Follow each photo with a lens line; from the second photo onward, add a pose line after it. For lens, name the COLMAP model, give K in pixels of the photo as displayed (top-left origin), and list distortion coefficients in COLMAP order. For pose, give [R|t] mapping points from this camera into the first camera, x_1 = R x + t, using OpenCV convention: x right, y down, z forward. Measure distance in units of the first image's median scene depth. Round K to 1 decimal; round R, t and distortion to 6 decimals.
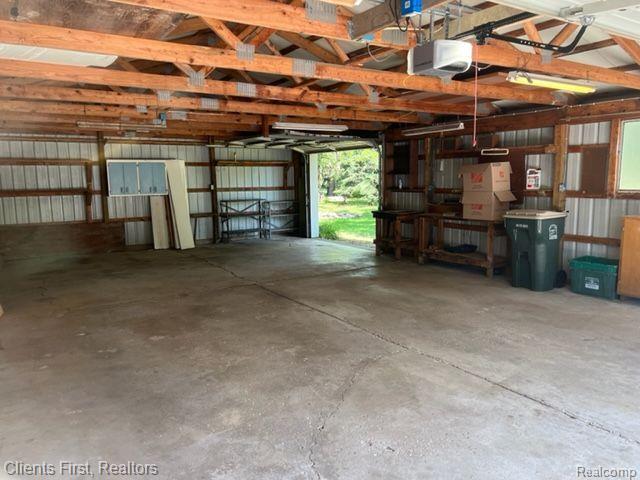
lens RADIAL K [[478.2, 0, 320.0], [0, 478.2, 240.0], [0, 0, 1]] dist [0.074280, -0.090610]
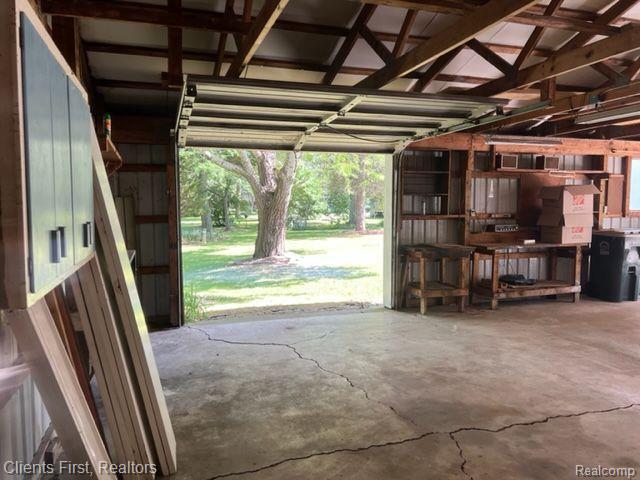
lens RADIAL K [[478.2, 0, 320.0], [0, 478.2, 240.0], [0, 0, 1]] dist [0.074280, -0.090610]
pose [[0.269818, -0.055433, 0.961314, -0.646918], [0.125617, 0.991836, 0.021935, -0.119296], [-0.954682, 0.114839, 0.274579, 1.081800]]
